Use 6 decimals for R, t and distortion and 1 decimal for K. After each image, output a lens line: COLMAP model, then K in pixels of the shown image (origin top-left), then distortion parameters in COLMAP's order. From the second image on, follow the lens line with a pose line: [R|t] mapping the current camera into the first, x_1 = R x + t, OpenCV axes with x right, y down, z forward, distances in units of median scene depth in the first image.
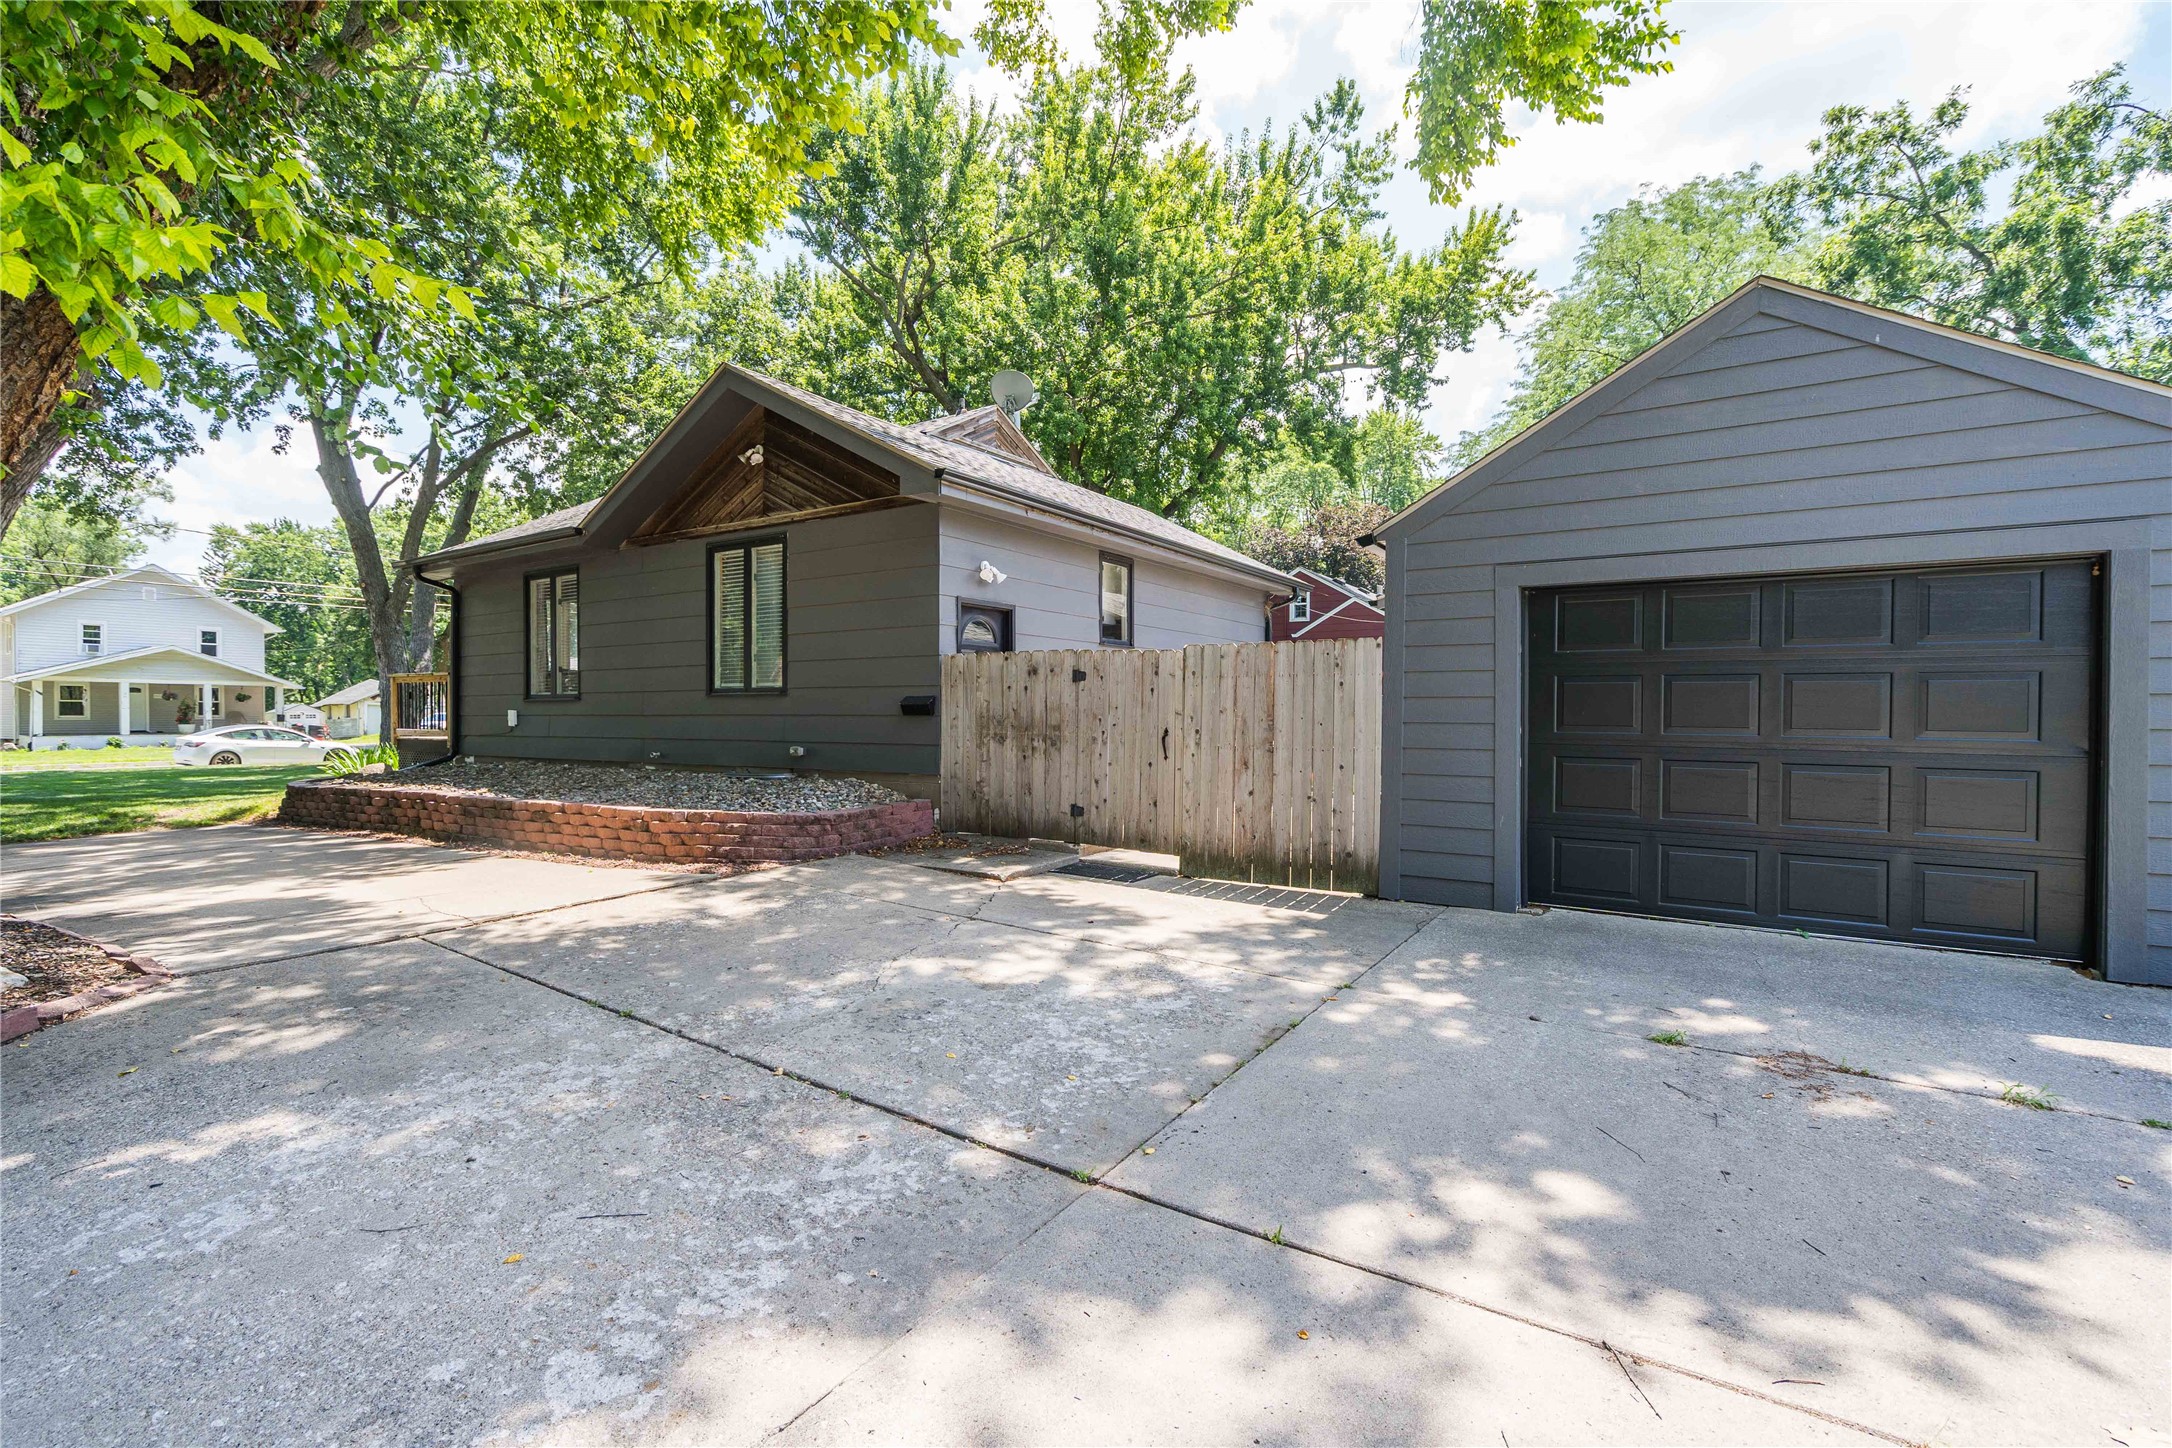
lens RADIAL K [[971.9, 0, 1052.7], [0, 971.9, 696.3], [0, 0, 1]] dist [-0.000558, -0.000132]
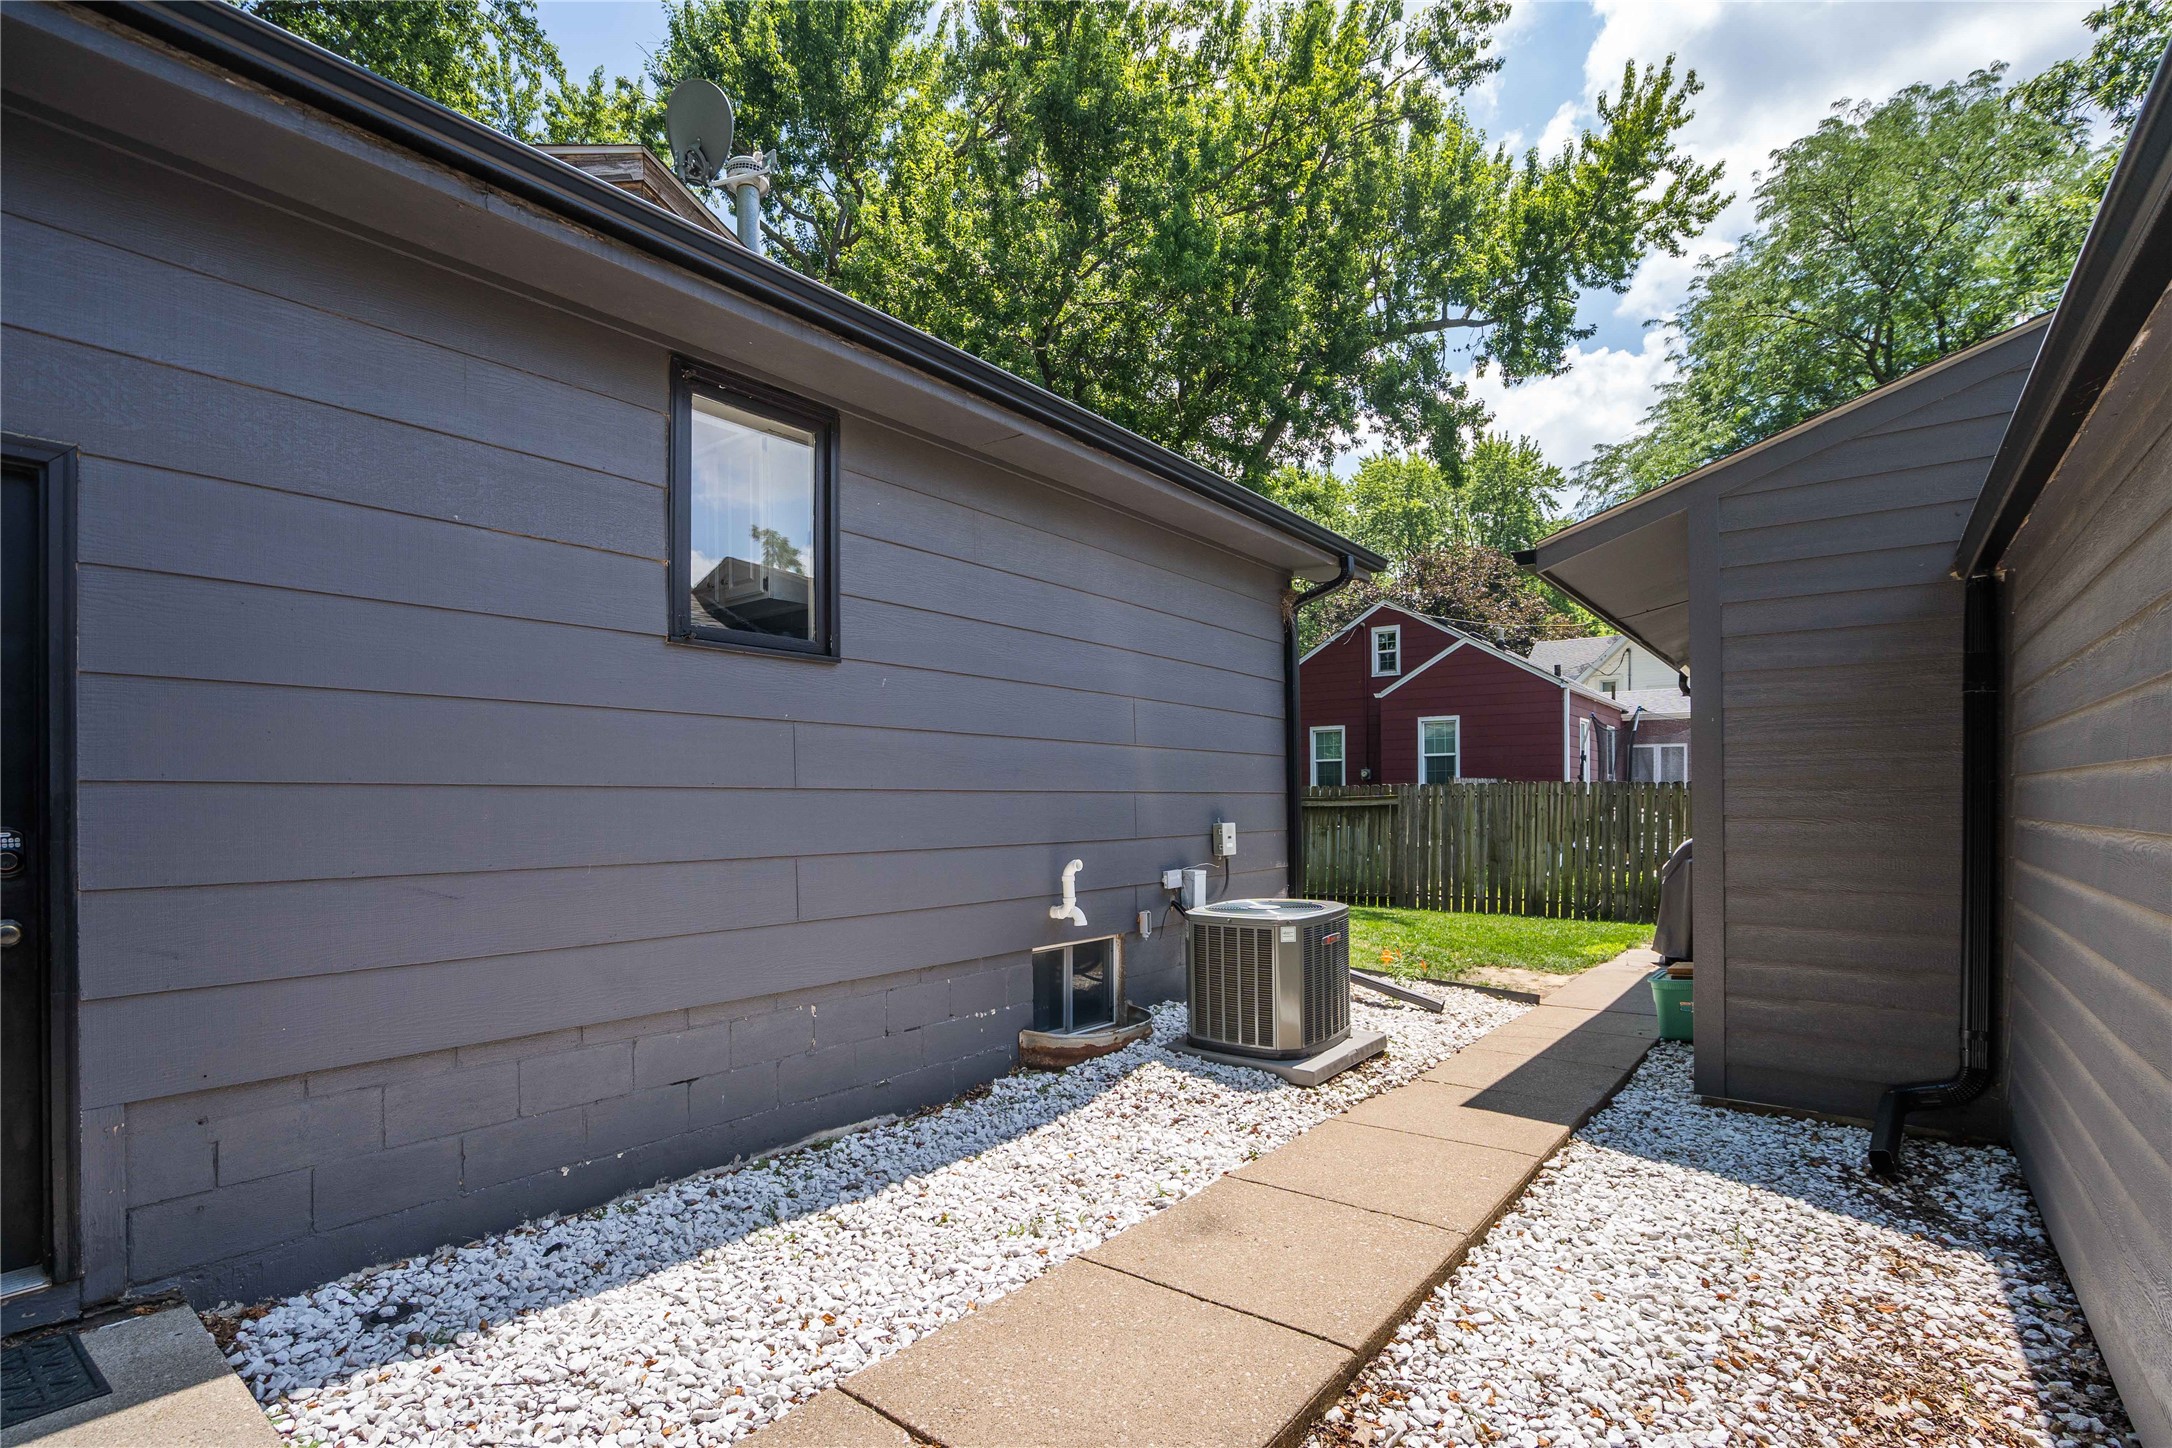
lens RADIAL K [[997.6, 0, 1085.5], [0, 997.6, 749.0], [0, 0, 1]] dist [0.000987, 0.000643]
pose [[0.998099, -0.012725, -0.060299, 0.080772], [0.010639, 0.999338, -0.034788, -0.002331], [0.060702, 0.034081, 0.997574, 0.273609]]
